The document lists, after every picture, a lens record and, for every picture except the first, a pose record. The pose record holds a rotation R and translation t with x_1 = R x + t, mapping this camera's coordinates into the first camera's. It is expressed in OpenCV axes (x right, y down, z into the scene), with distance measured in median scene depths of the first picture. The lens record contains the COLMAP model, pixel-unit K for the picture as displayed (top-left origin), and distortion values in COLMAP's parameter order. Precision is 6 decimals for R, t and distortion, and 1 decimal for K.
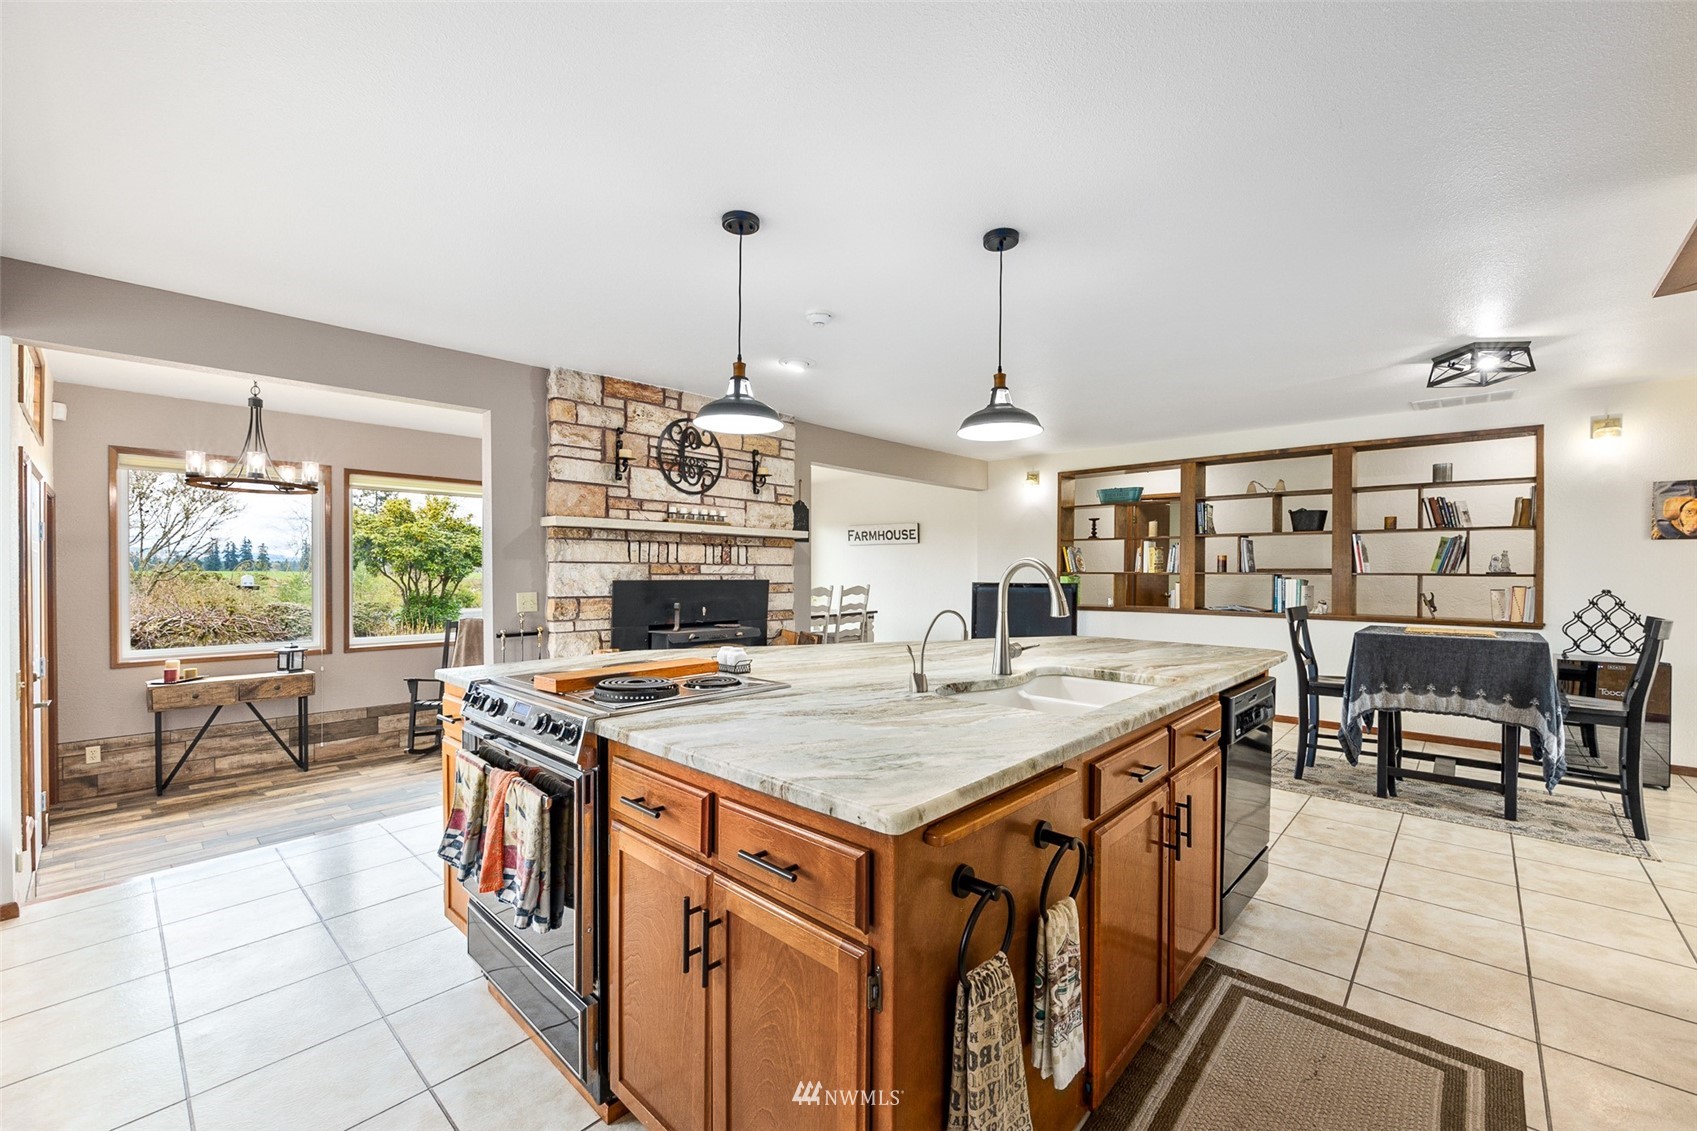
lens RADIAL K [[682.5, 0, 859.7], [0, 682.5, 580.1], [0, 0, 1]] dist [-0.003788, -0.000509]
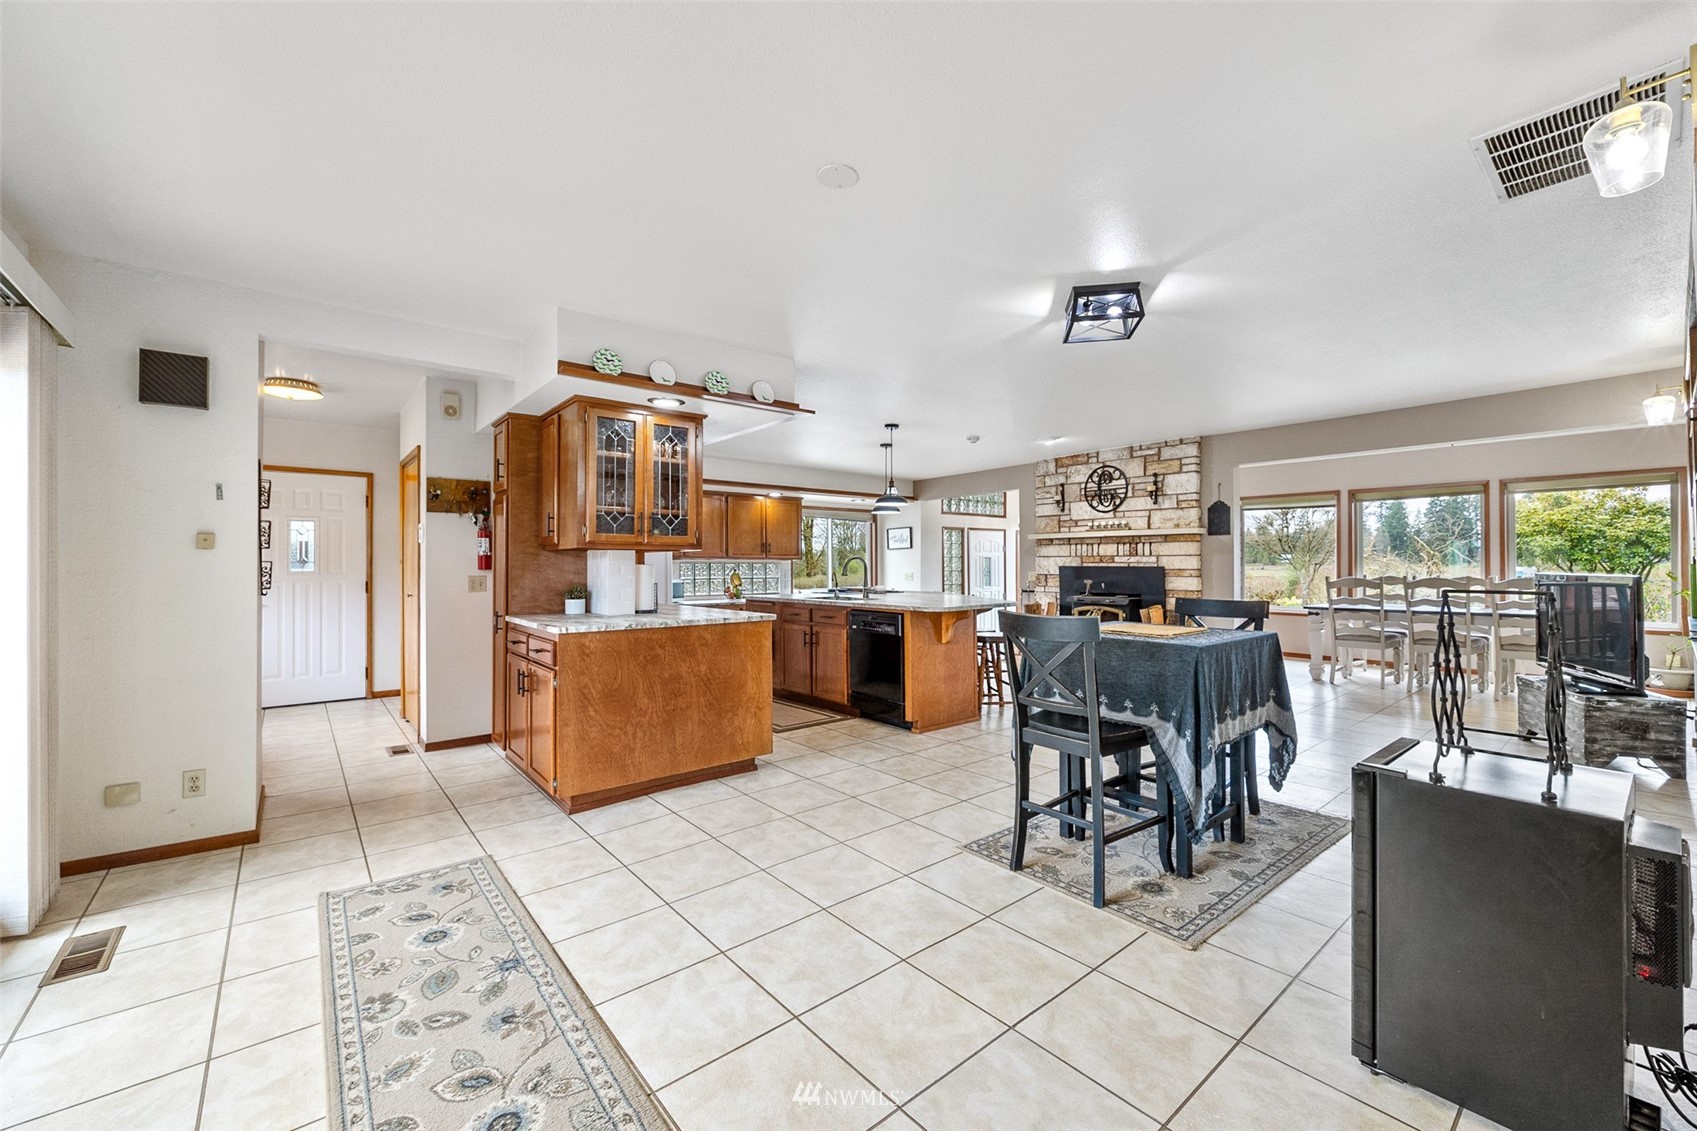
lens RADIAL K [[682.5, 0, 855.4], [0, 682.5, 564.8], [0, 0, 1]] dist [-0.003788, -0.000509]
pose [[-0.137048, -0.001693, -0.990563, 1.432371], [-0.010459, 0.999945, -0.000262, 0.002964], [0.990509, 0.010325, -0.137059, 0.648196]]
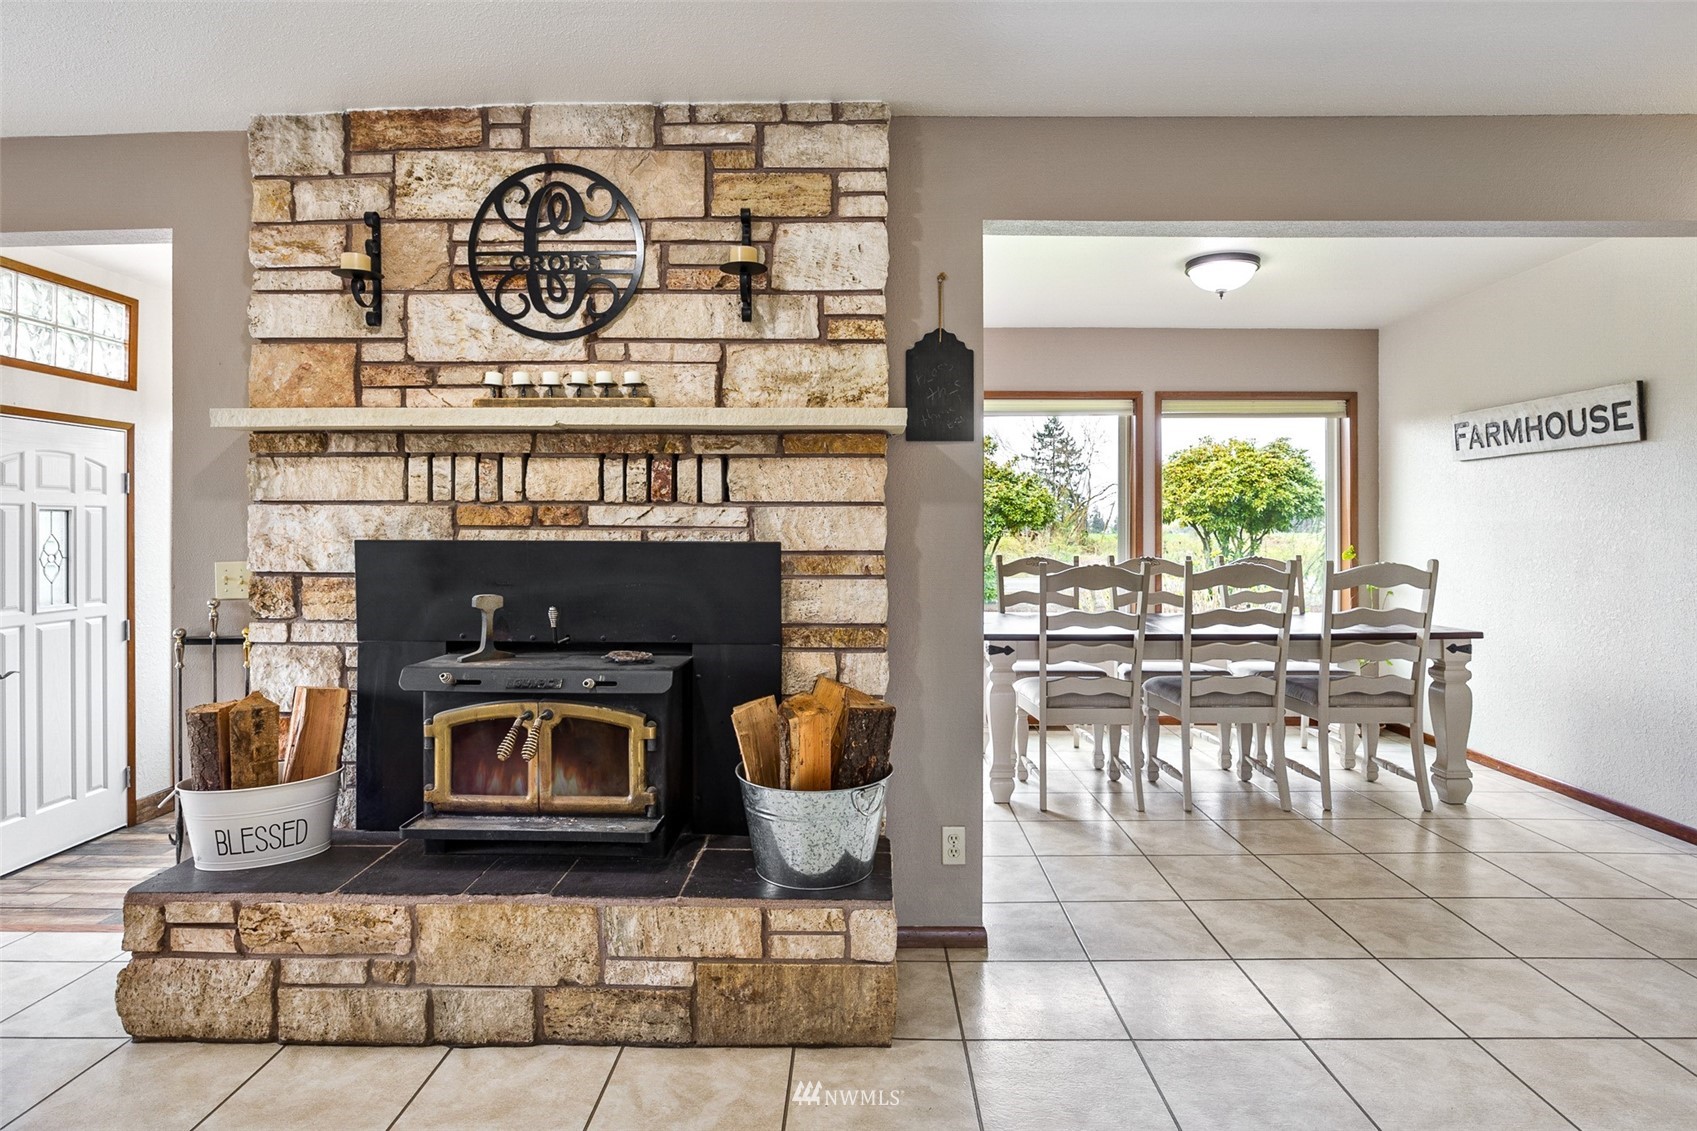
lens RADIAL K [[915.4, 0, 854.6], [0, 915.4, 526.4], [0, 0, 1]] dist [-0.012607, -0.000590]
pose [[0.663096, -0.005793, -0.748512, 0.307011], [-0.009047, 0.999835, -0.015753, -0.001862], [0.748479, 0.017217, 0.662935, 0.773314]]
